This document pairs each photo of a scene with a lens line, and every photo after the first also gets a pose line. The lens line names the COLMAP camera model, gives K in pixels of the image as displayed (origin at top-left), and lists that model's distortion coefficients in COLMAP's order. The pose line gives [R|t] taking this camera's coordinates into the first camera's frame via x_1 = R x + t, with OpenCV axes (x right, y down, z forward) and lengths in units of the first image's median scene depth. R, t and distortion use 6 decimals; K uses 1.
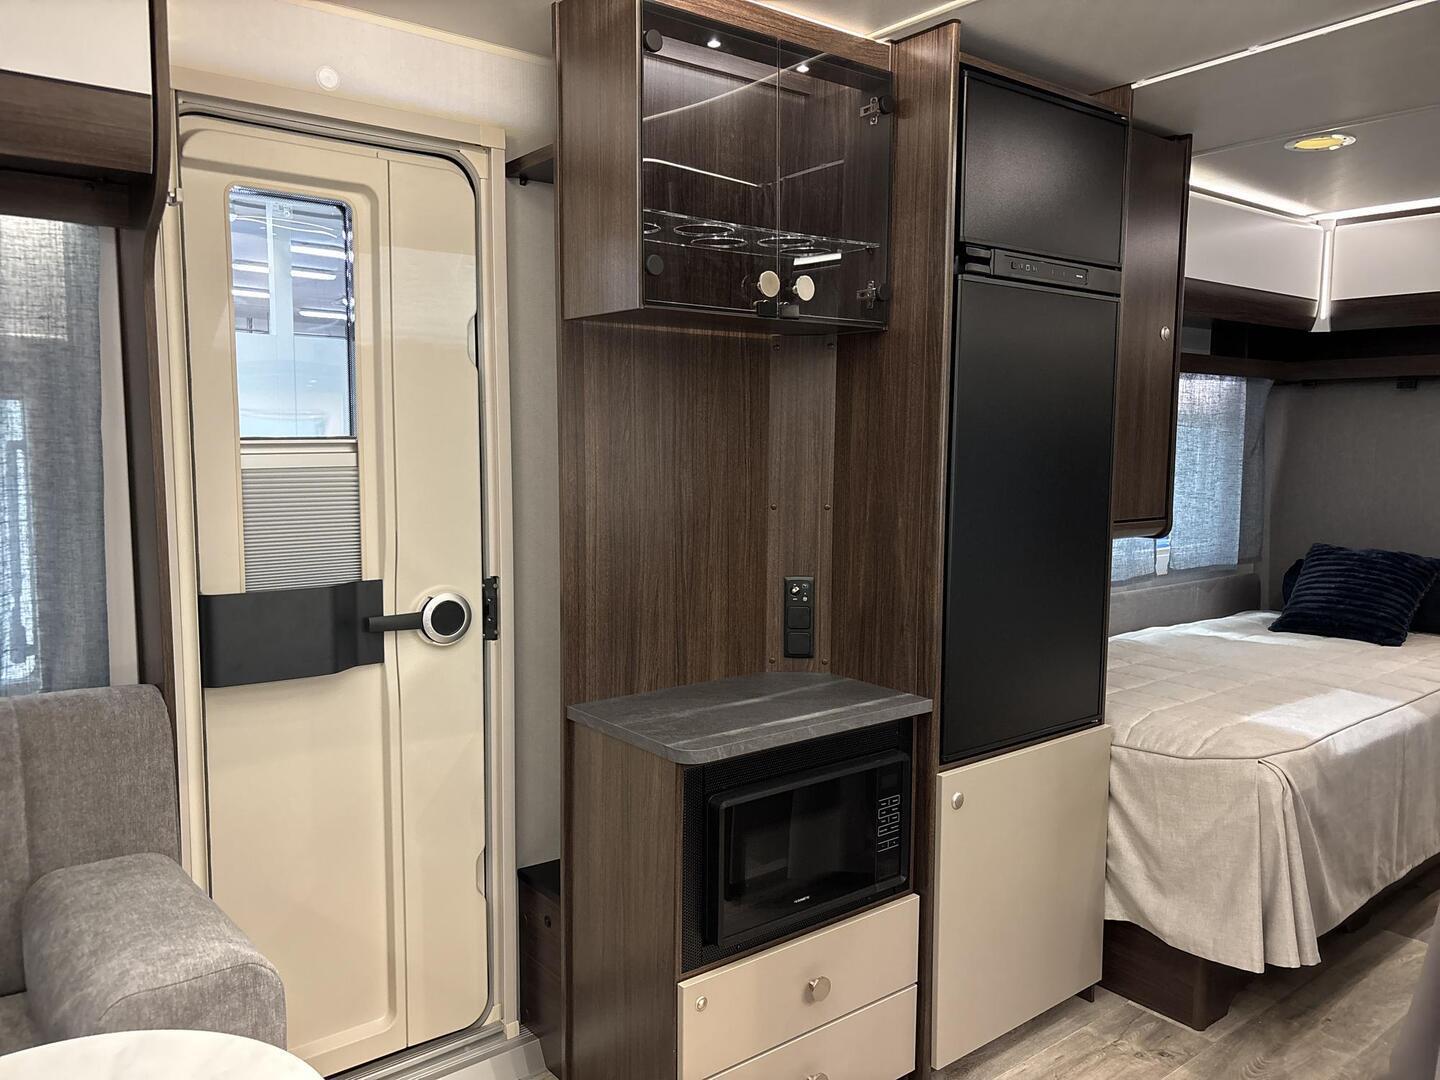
lens RADIAL K [[1094.2, 0, 713.6], [0, 1094.2, 543.2], [0, 0, 1]] dist [0.011927, 0.000263]
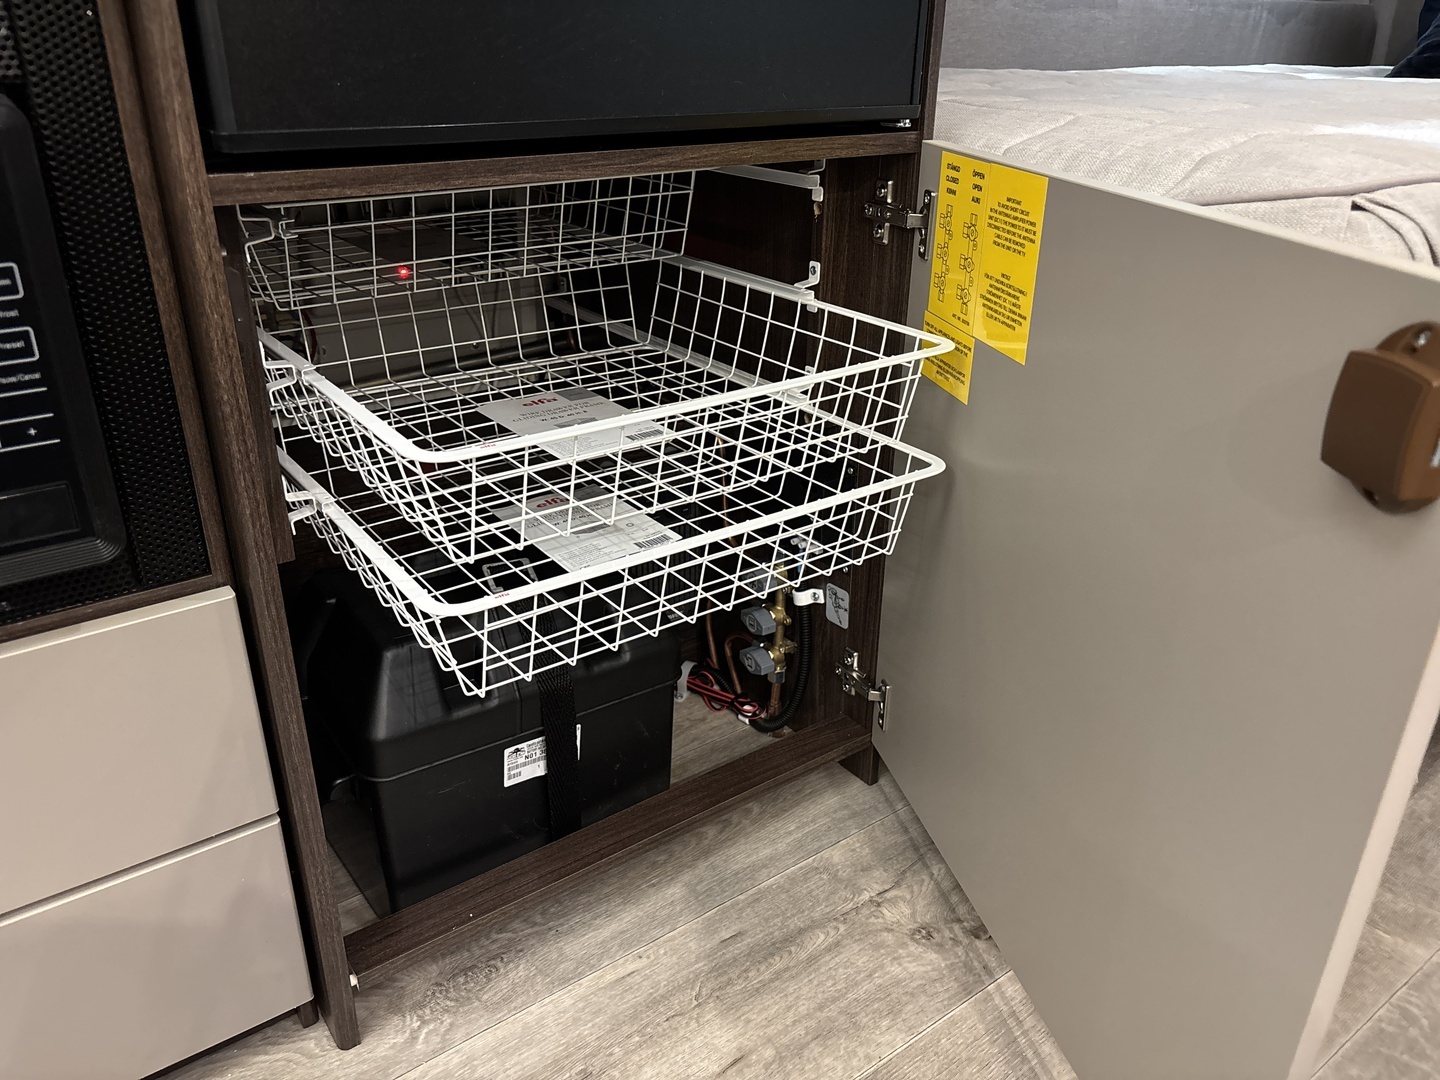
lens RADIAL K [[1094.2, 0, 724.2], [0, 1094.2, 542.3], [0, 0, 1]] dist [0.011927, 0.000263]
pose [[0.999616, 0.016816, -0.022024, 0.320691], [-0.008471, 0.942208, 0.334922, 0.185029], [0.026383, -0.334607, 0.941988, 0.657601]]
